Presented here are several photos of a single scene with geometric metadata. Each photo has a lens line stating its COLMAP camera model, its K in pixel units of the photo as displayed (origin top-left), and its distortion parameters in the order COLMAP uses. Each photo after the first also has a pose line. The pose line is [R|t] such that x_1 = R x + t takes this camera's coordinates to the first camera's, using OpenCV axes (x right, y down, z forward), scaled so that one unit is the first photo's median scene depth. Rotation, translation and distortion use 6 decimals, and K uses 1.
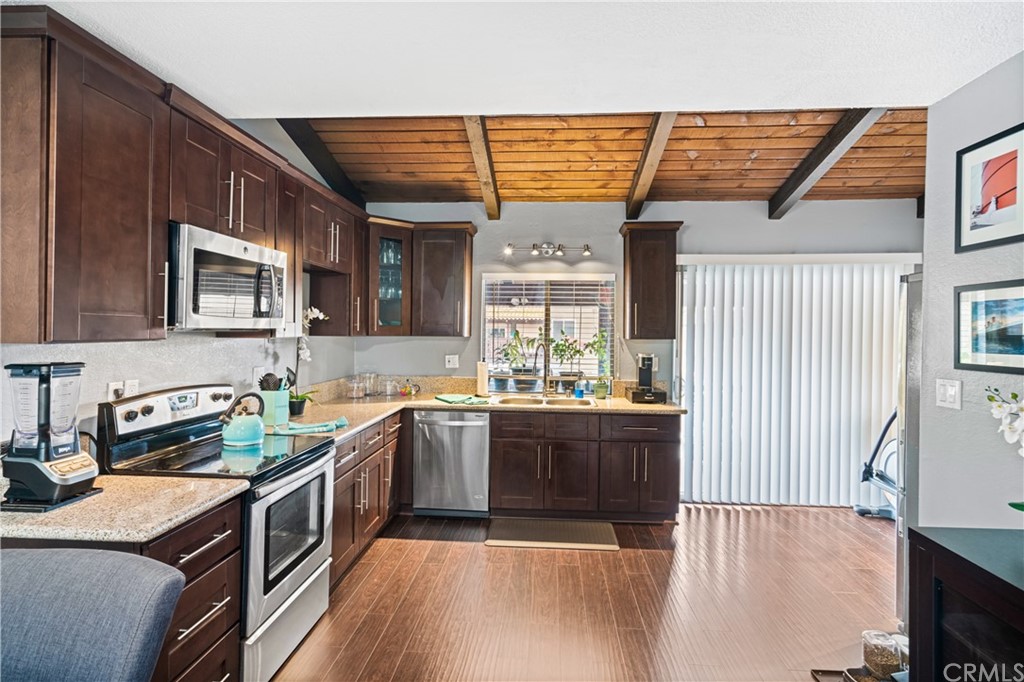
lens RADIAL K [[510.7, 0, 523.8], [0, 510.7, 329.7], [0, 0, 1]] dist [-0.001882, -0.000075]
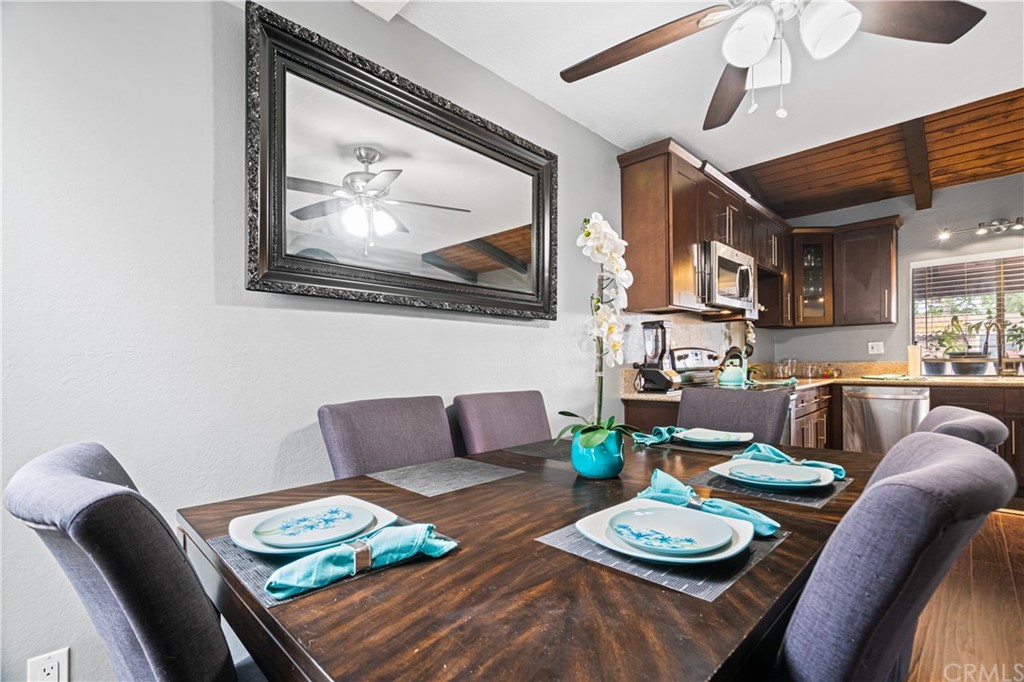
lens RADIAL K [[470.2, 0, 510.1], [0, 470.2, 366.9], [0, 0, 1]] dist [0.000246, 0.000249]
pose [[0.751119, -0.018637, -0.659904, -0.073111], [0.023607, 0.999720, -0.001364, 0.096794], [0.659745, -0.014554, 0.751349, -0.308096]]
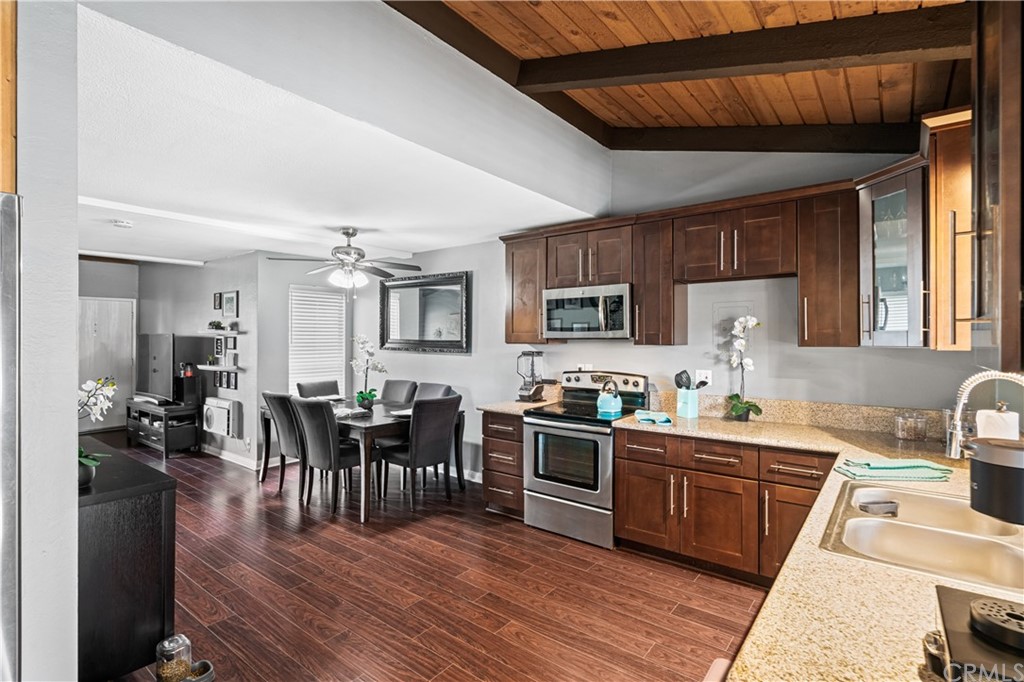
lens RADIAL K [[494.6, 0, 523.3], [0, 494.6, 338.6], [0, 0, 1]] dist [0.000872, 0.000343]
pose [[-0.565844, -0.015127, -0.824374, 0.519365], [-0.006780, 0.999883, -0.013694, 0.013011], [0.824484, -0.002160, -0.565880, 0.988901]]
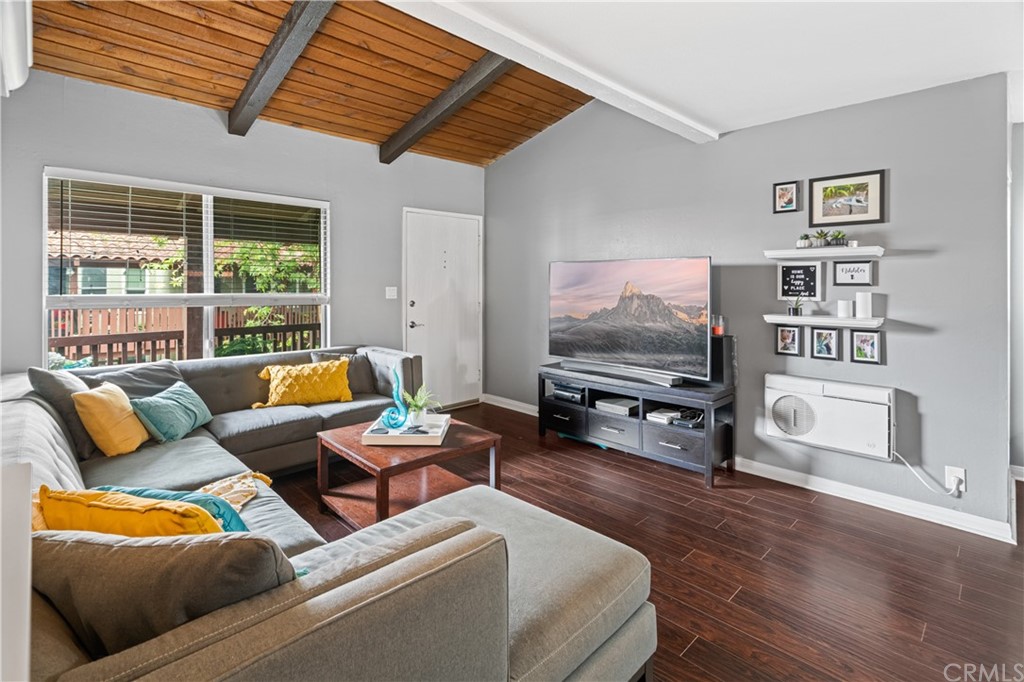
lens RADIAL K [[493.0, 0, 513.4], [0, 493.0, 280.5], [0, 0, 1]] dist [-0.000684, 0.000123]
pose [[-0.671823, -0.022880, -0.740358, 0.710081], [-0.010312, 0.999715, -0.021538, 0.044070], [0.740640, -0.006835, -0.671868, -0.403049]]
